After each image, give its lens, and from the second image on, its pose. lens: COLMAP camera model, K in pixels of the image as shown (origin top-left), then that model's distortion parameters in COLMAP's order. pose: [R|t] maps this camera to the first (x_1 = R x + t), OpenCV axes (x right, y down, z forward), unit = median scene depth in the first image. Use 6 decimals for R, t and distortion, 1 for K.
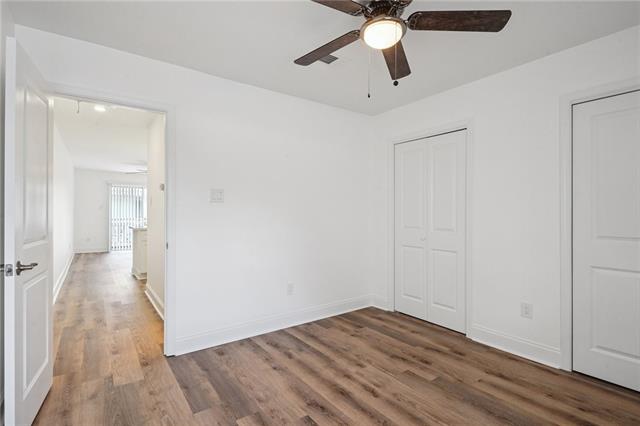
lens RADIAL K [[314.2, 0, 320.0], [0, 314.2, 213.0], [0, 0, 1]] dist [0.079904, -0.044071]
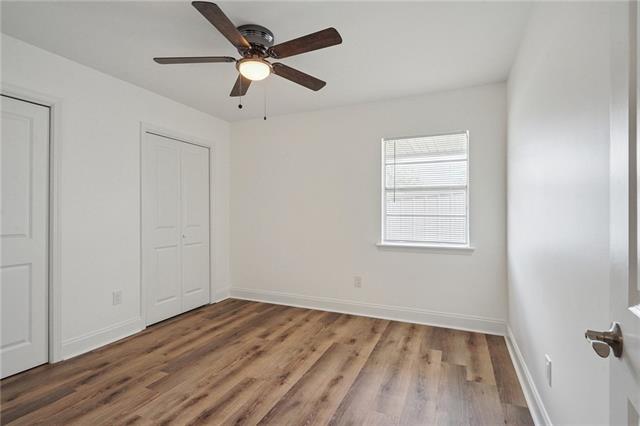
lens RADIAL K [[314.2, 0, 320.0], [0, 314.2, 213.0], [0, 0, 1]] dist [0.079904, -0.044071]
pose [[-0.500028, -0.001943, 0.866007, -0.741462], [0.000660, 0.999996, 0.002625, 0.002072], [-0.866009, 0.001884, -0.500025, 1.019481]]
